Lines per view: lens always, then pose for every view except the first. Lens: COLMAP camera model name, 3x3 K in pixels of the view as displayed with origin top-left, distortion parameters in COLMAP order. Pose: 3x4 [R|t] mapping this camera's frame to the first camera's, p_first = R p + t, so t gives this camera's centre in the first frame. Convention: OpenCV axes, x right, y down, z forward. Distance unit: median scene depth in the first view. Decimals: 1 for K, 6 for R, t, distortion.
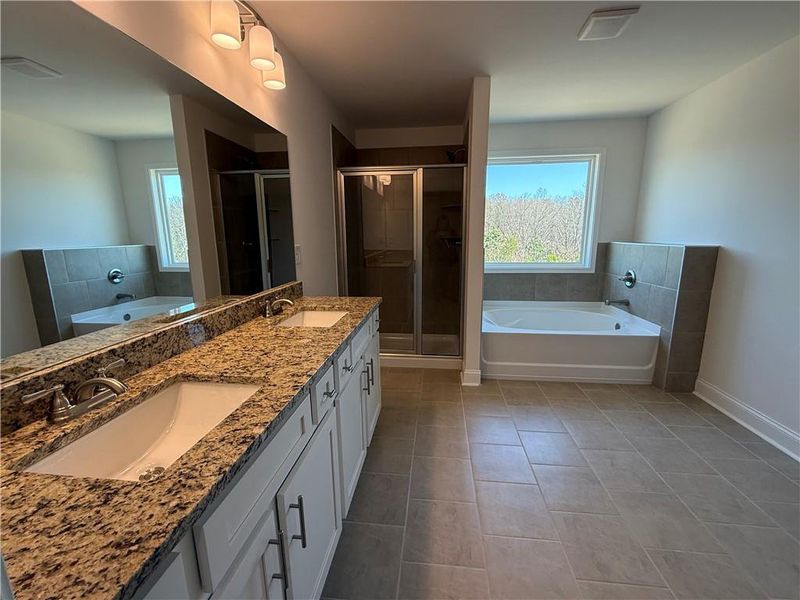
lens RADIAL K [[344.0, 0, 398.8], [0, 344.0, 300.7], [0, 0, 1]] dist [-0.002205, -0.000133]
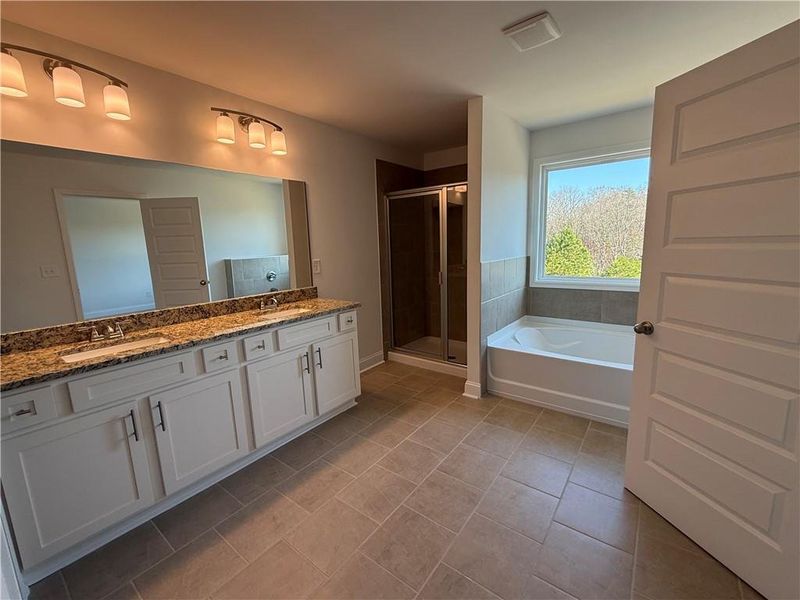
lens RADIAL K [[344.0, 0, 394.4], [0, 344.0, 296.8], [0, 0, 1]] dist [-0.002205, -0.000133]
pose [[0.858191, 0.065361, -0.509152, 0.499059], [-0.076802, 0.997045, -0.001458, -0.028286], [0.507553, 0.040355, 0.860675, 0.000143]]
